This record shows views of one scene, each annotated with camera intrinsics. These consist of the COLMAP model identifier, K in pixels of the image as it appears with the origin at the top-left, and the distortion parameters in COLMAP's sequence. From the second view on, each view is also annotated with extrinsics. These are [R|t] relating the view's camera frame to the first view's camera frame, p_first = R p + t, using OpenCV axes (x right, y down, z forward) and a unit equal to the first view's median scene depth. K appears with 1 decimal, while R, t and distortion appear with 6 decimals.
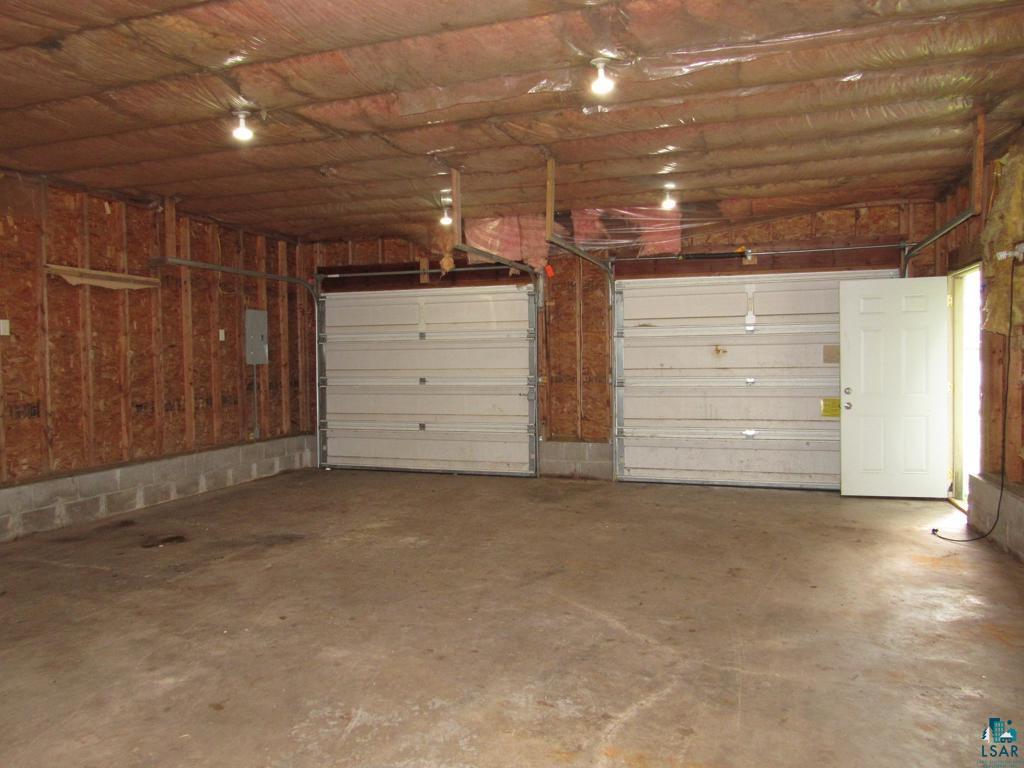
lens RADIAL K [[735.3, 0, 512.0], [0, 735.3, 384.0], [0, 0, 1]] dist [-0.011841, 0.007975]
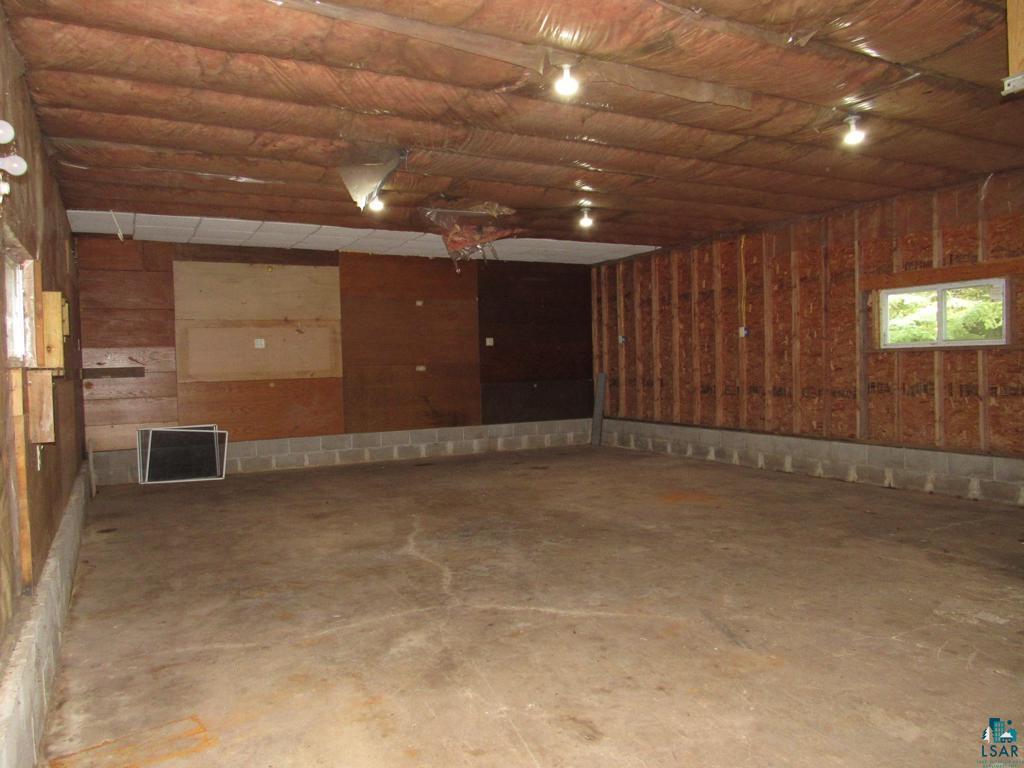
lens RADIAL K [[735.3, 0, 512.0], [0, 735.3, 384.0], [0, 0, 1]] dist [-0.011841, 0.007975]
pose [[-0.691722, 0.044914, -0.720766, 0.988461], [0.005628, 0.998369, 0.056812, -0.063342], [0.722142, 0.035241, -0.690847, 1.783090]]
